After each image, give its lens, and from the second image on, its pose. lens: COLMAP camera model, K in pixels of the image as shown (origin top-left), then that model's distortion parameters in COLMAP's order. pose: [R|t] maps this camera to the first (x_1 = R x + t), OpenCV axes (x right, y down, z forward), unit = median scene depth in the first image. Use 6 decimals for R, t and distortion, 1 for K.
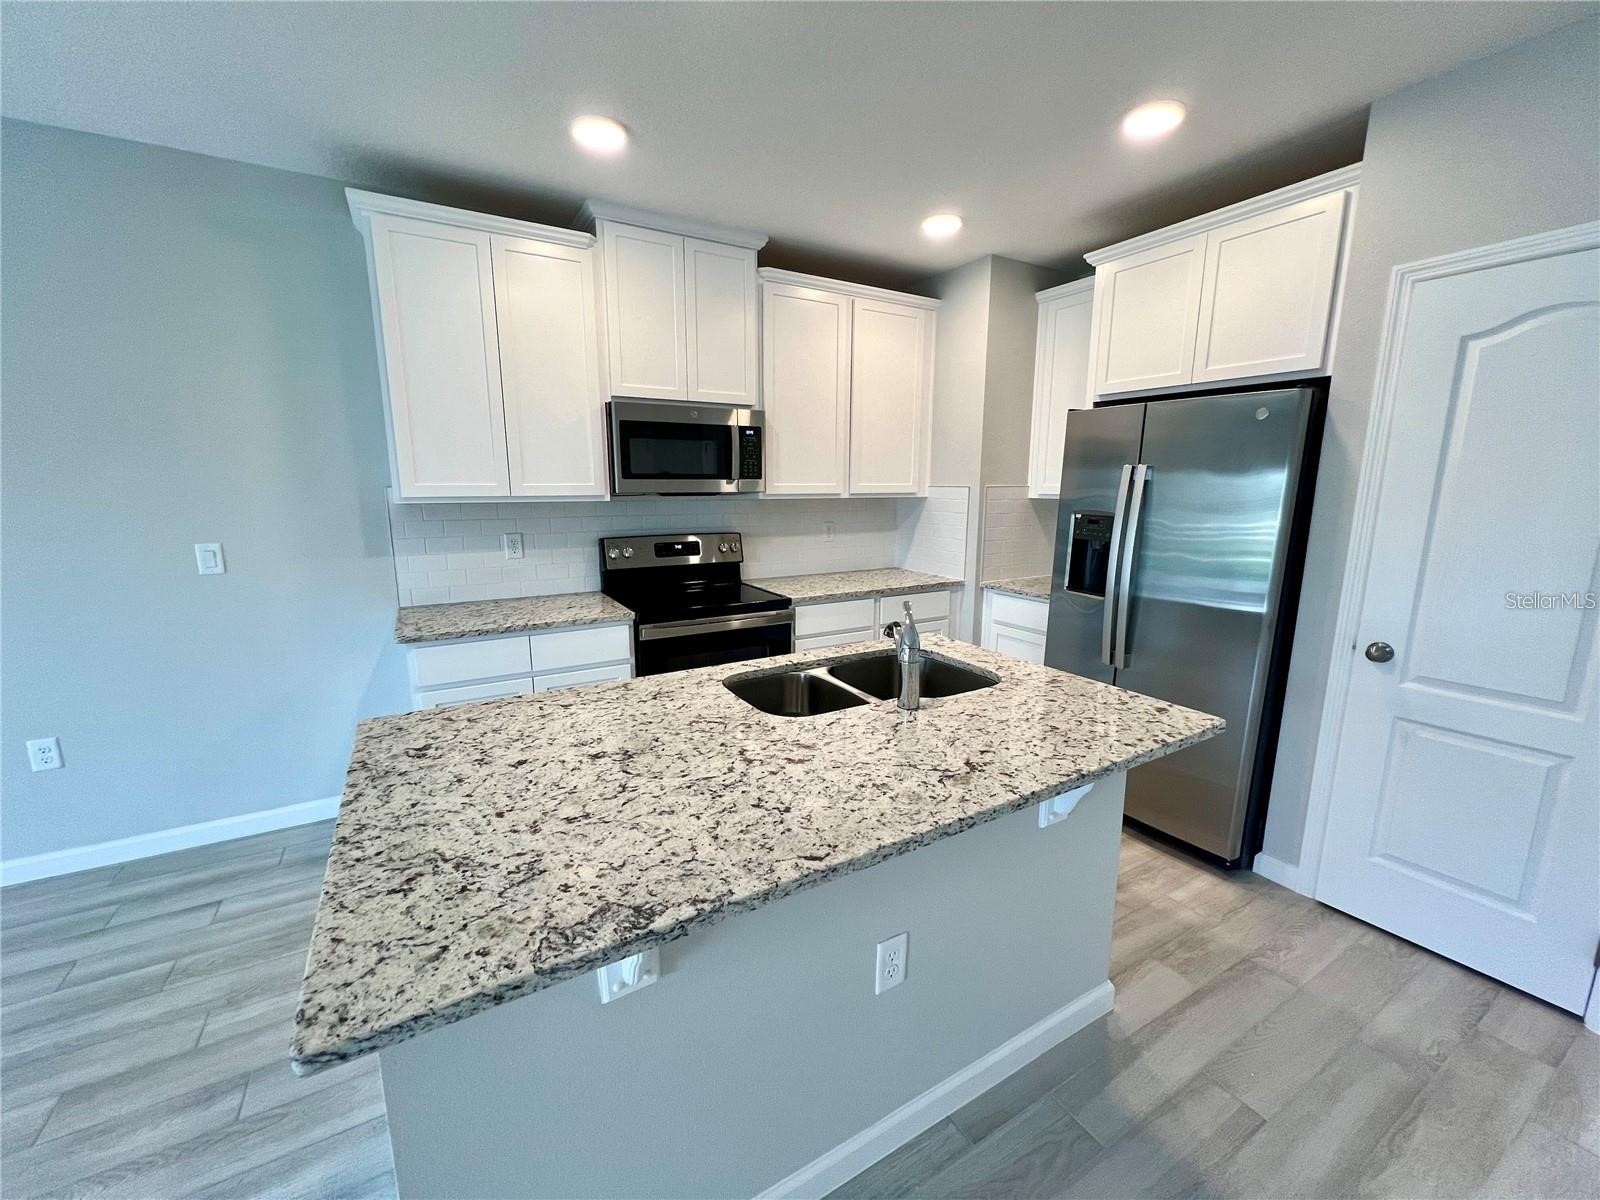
lens RADIAL K [[638.0, 0, 813.4], [0, 638.0, 601.0], [0, 0, 1]] dist [-0.002422, -0.000336]
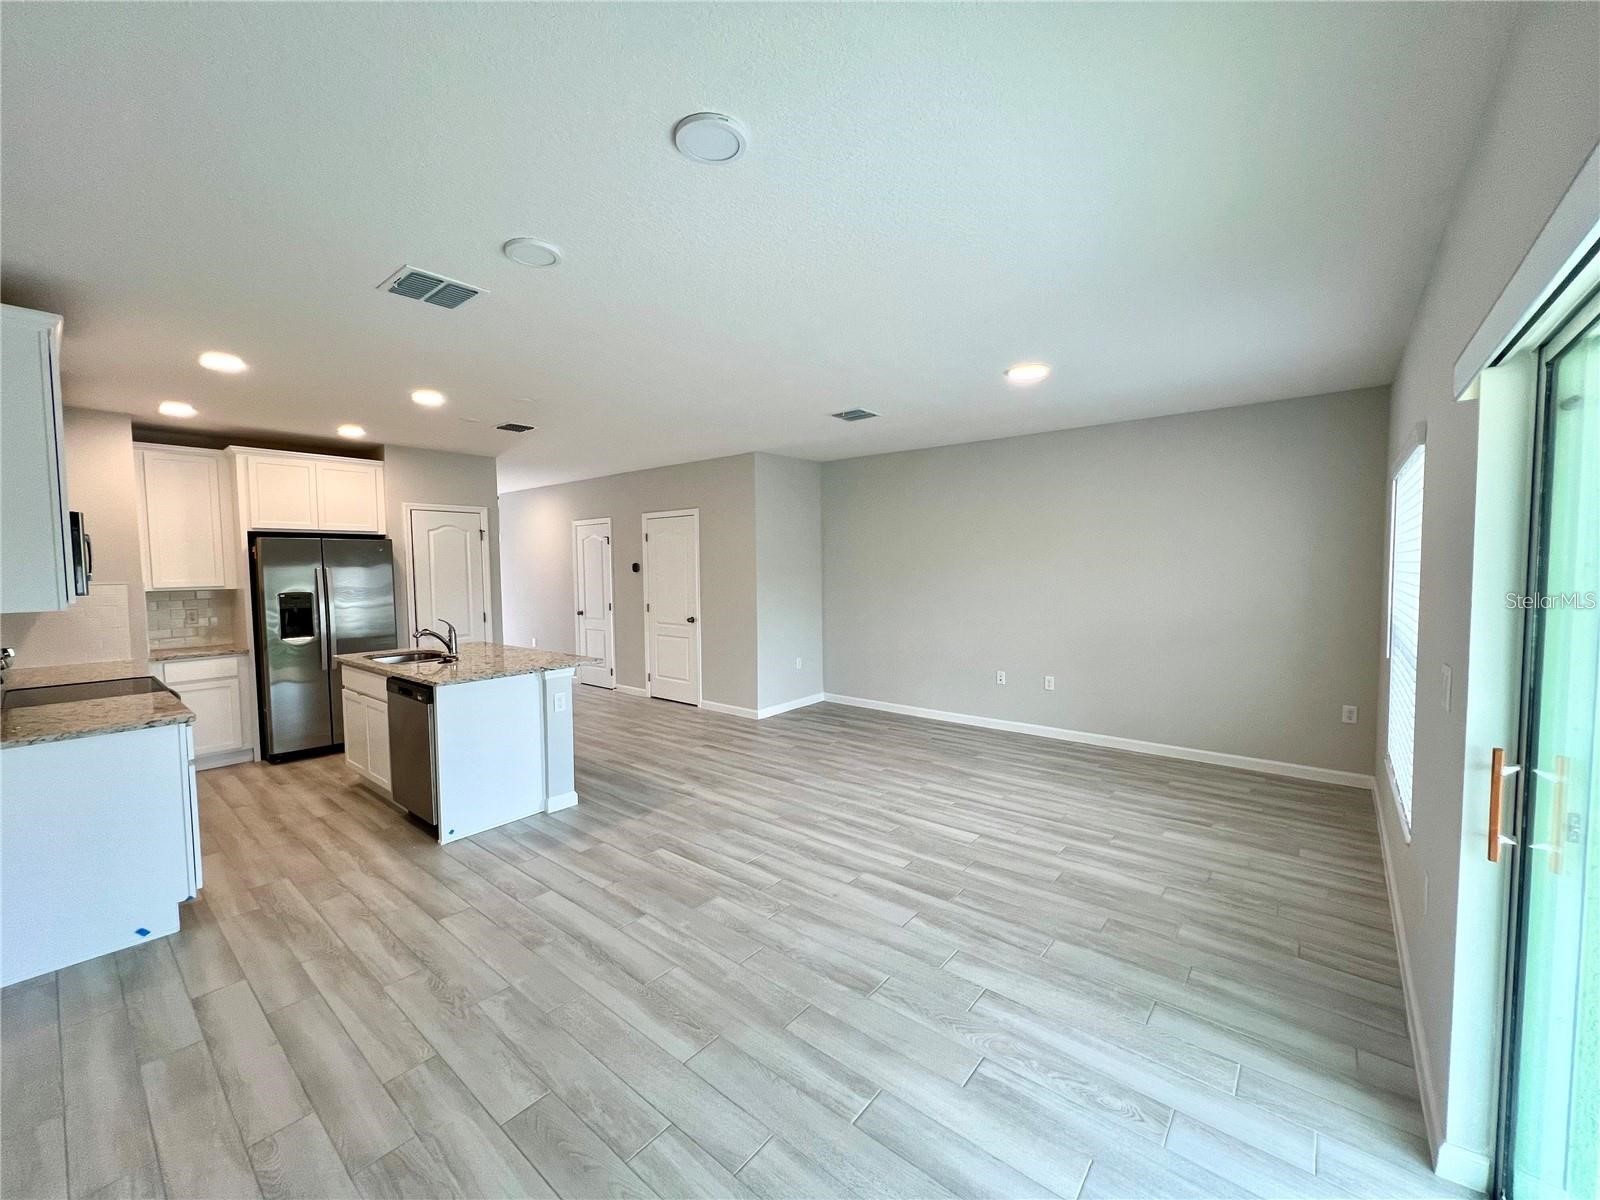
lens RADIAL K [[638.0, 0, 801.0], [0, 638.0, 600.0], [0, 0, 1]] dist [-0.002422, -0.000336]
pose [[-0.337167, -0.052990, 0.939952, -2.783157], [0.181543, 0.976016, 0.120144, -0.115071], [-0.923775, 0.211151, -0.319460, 0.395333]]
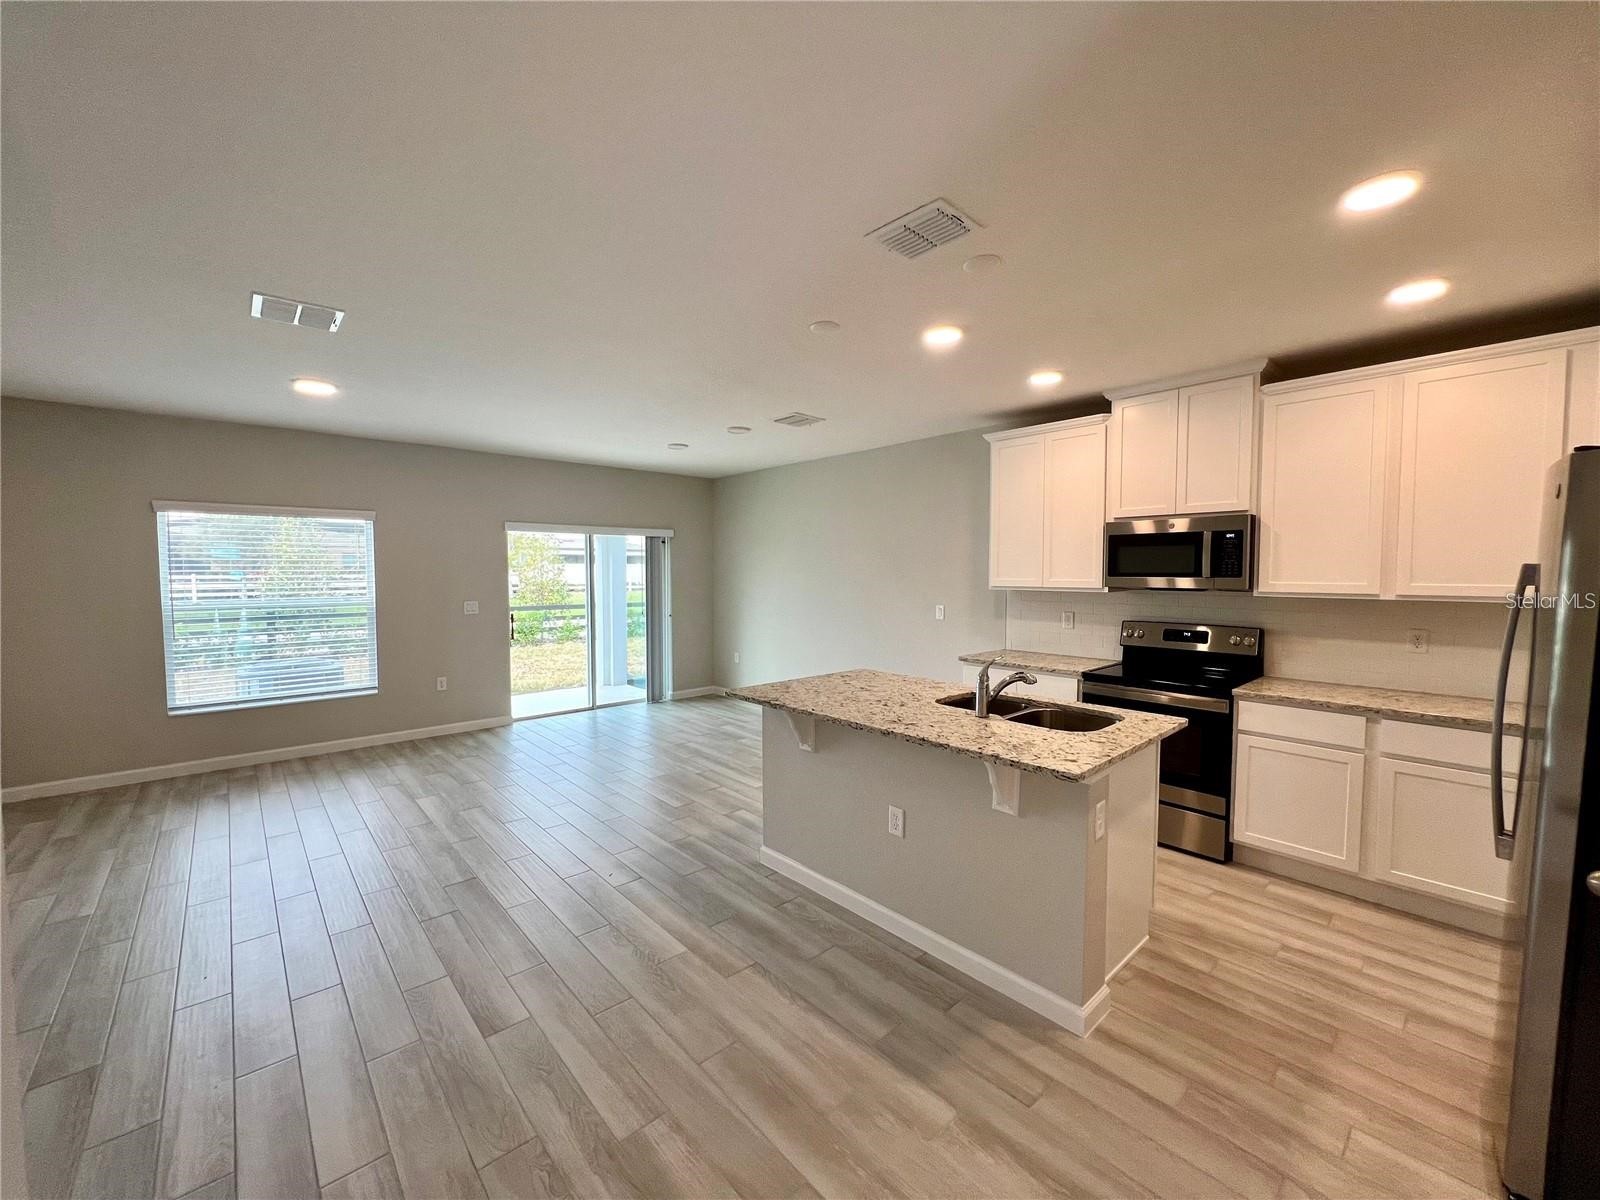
lens RADIAL K [[638.0, 0, 802.4], [0, 638.0, 609.0], [0, 0, 1]] dist [-0.002422, -0.000336]
pose [[0.200766, 0.055360, -0.978074, 1.560537], [-0.181420, 0.983233, 0.018412, -0.048878], [0.962694, 0.173745, 0.207443, 0.156721]]
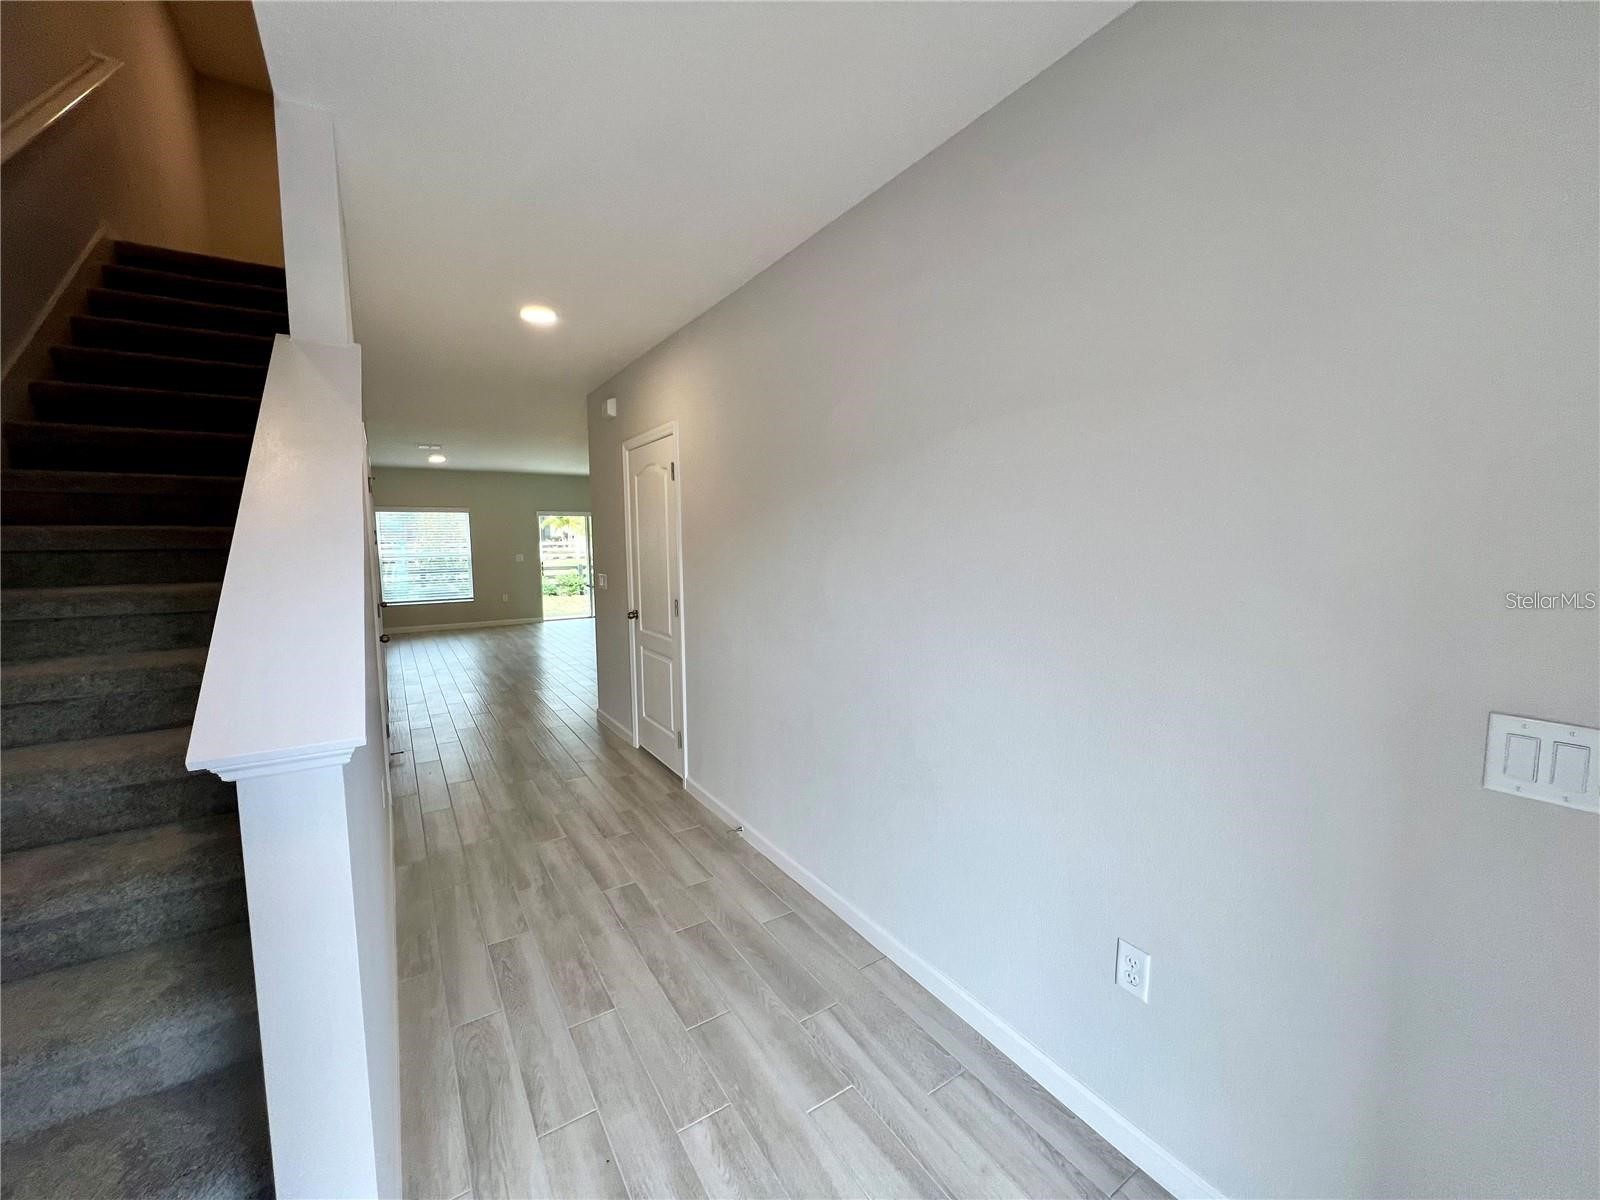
lens RADIAL K [[638.0, 0, 792.8], [0, 638.0, 594.5], [0, 0, 1]] dist [-0.002422, -0.000336]
pose [[0.076246, 0.075142, -0.994254, 4.452127], [-0.159327, 0.985262, 0.062244, -0.140050], [0.984277, 0.153666, 0.087095, 1.360868]]
